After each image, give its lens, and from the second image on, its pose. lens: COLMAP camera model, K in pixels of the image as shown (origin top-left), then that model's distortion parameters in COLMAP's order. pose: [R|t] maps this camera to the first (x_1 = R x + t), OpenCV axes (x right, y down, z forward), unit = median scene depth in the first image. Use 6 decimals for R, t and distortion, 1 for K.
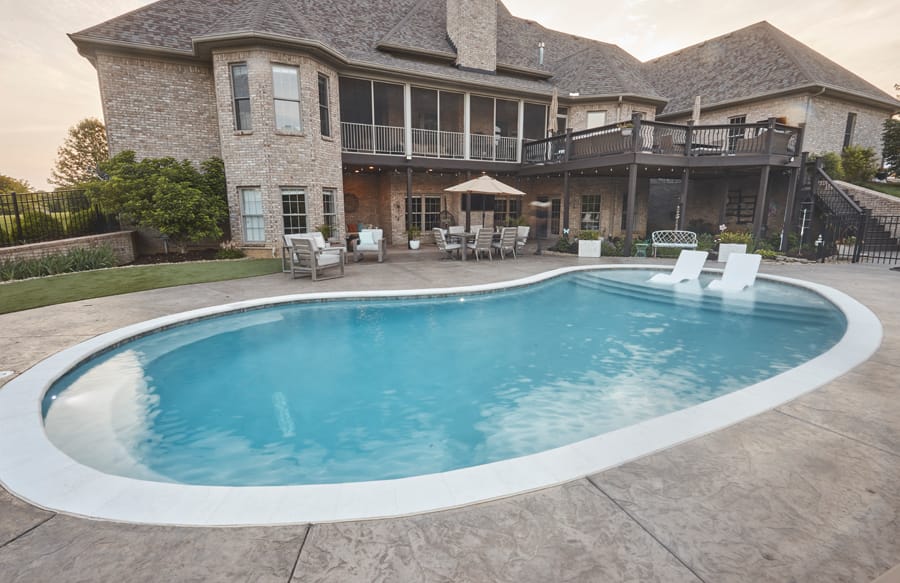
lens RADIAL K [[434.9, 0, 450.2], [0, 434.9, 293.0], [0, 0, 1]] dist [0.002110, -0.000717]
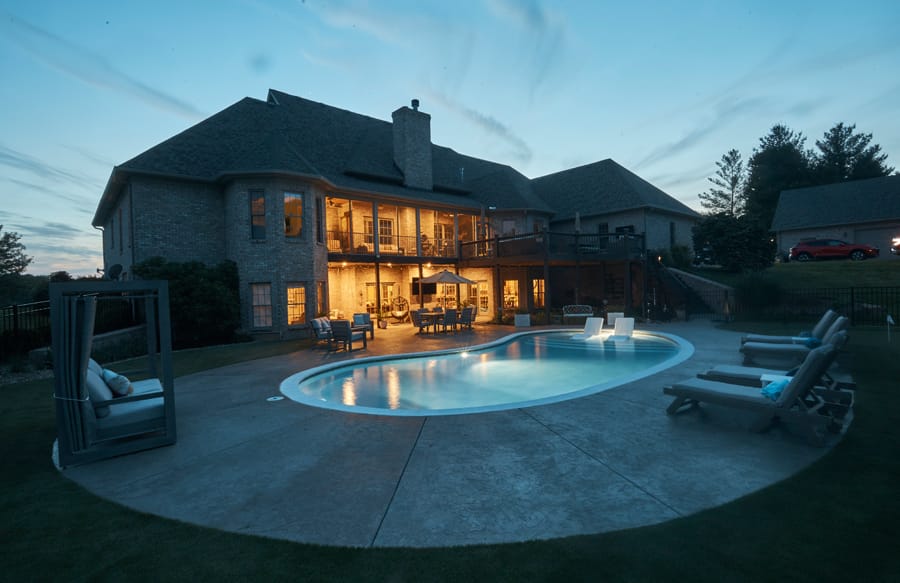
lens RADIAL K [[434.9, 0, 450.2], [0, 434.9, 293.0], [0, 0, 1]] dist [0.002110, -0.000717]
pose [[0.972680, -0.030762, 0.230102, -0.188678], [0.072729, 0.981664, -0.176200, 0.033524], [-0.220462, 0.188122, 0.957082, -0.244232]]
